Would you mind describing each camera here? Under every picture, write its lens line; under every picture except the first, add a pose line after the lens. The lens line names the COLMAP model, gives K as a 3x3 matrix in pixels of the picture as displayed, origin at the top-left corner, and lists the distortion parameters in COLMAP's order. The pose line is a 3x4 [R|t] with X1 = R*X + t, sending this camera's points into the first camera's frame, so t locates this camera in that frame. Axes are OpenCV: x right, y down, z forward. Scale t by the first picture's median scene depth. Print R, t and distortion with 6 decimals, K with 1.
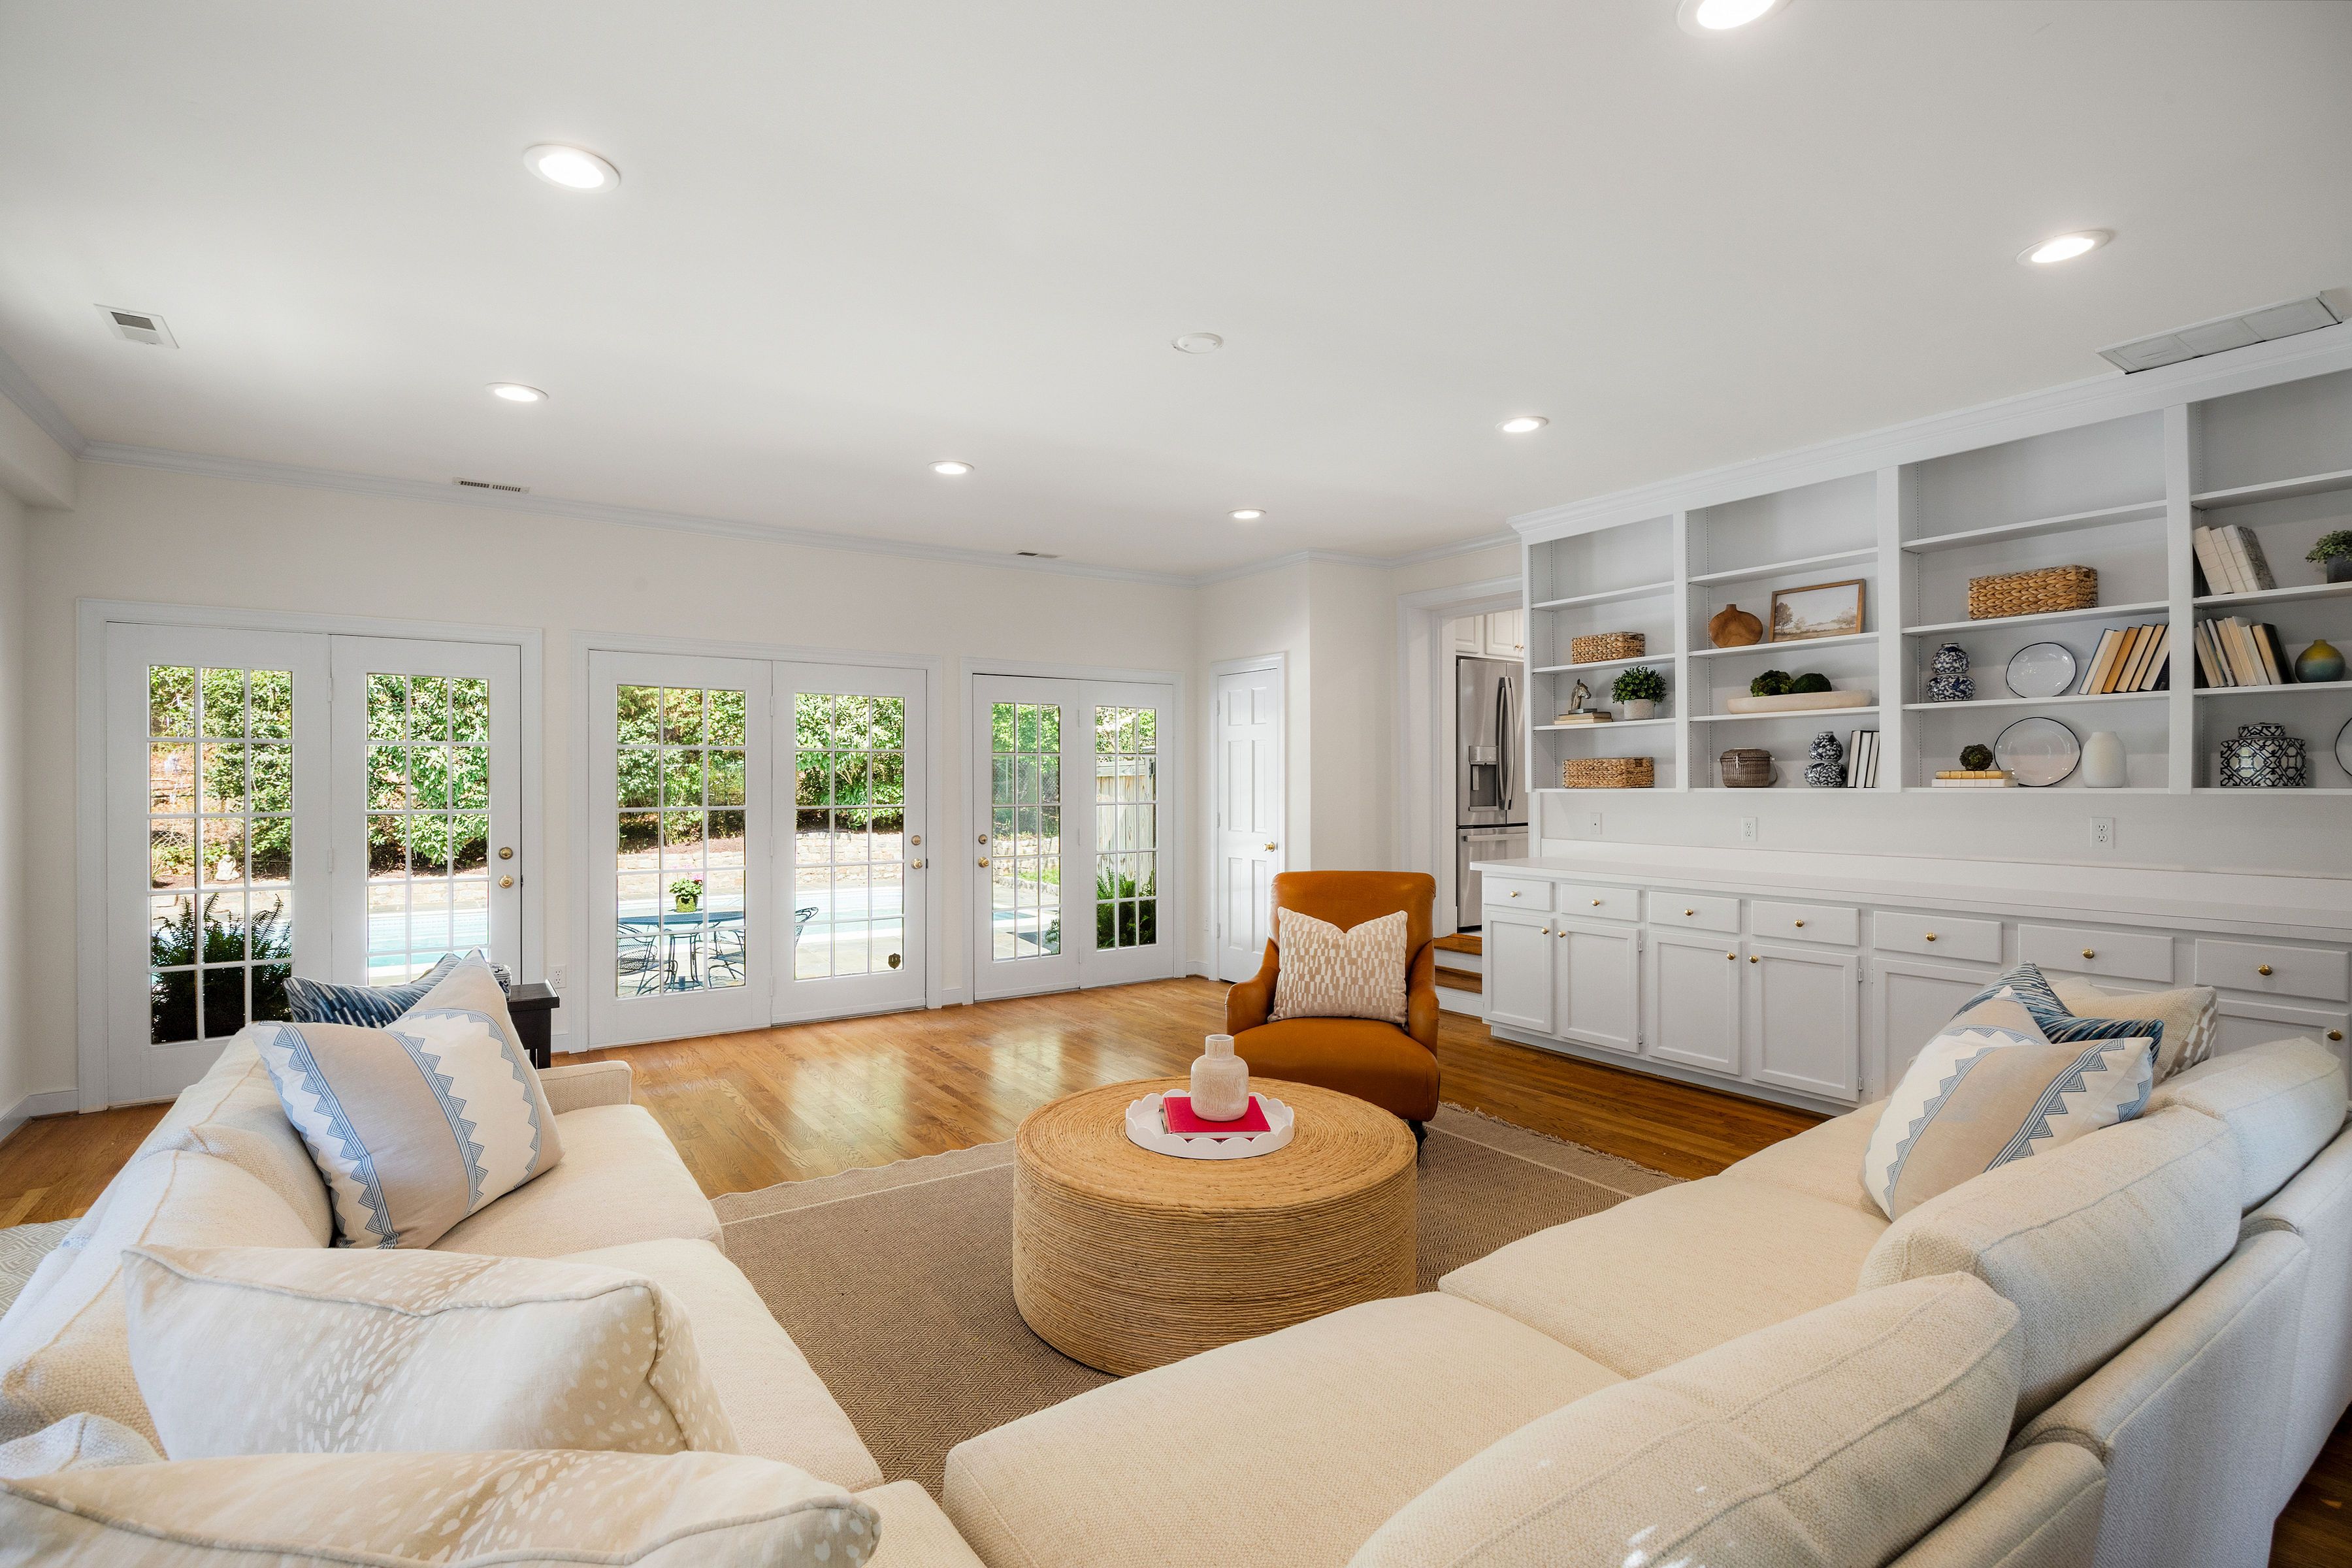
lens RADIAL K [[1075.8, 0, 1171.0], [0, 1075.8, 775.5], [0, 0, 1]] dist [-0.002582, -0.000273]
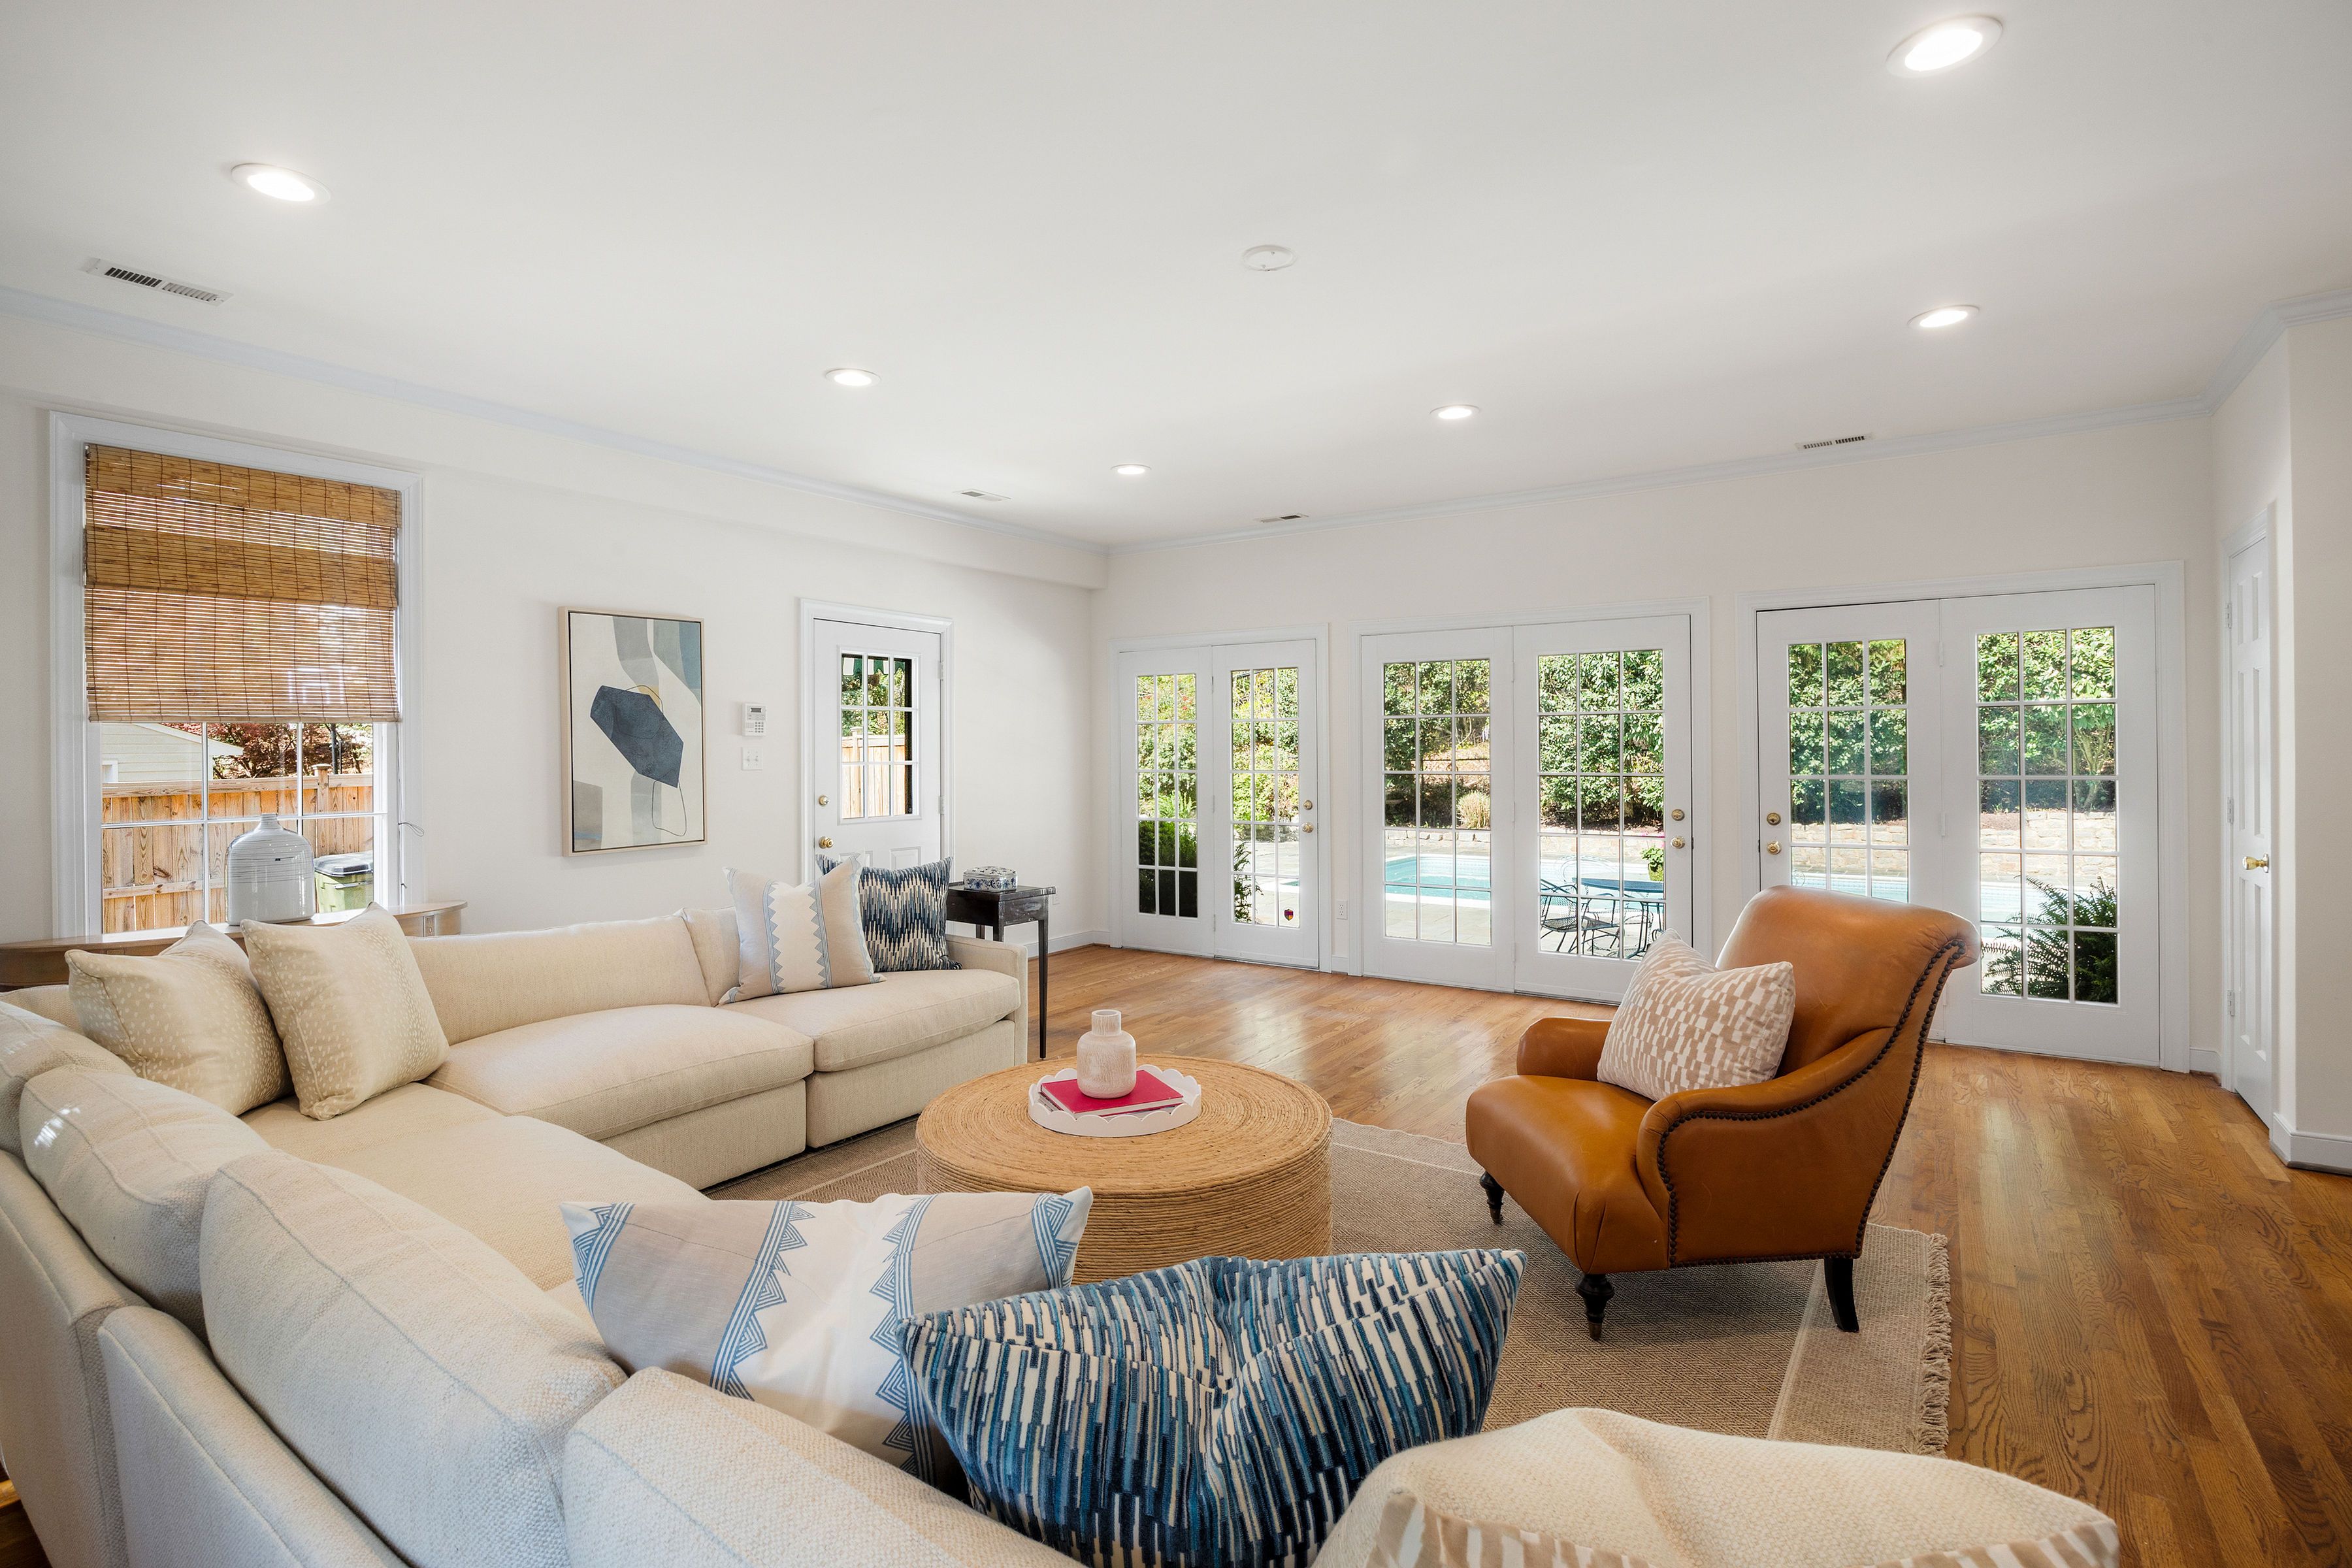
lens RADIAL K [[1125.1, 0, 1177.5], [0, 1125.1, 744.8], [0, 0, 1]] dist [-0.003266, -0.000878]
pose [[0.372536, -0.004487, -0.928007, 0.684867], [0.010414, 0.999946, -0.000654, 0.001234], [0.927959, -0.009421, 0.372563, 0.459567]]
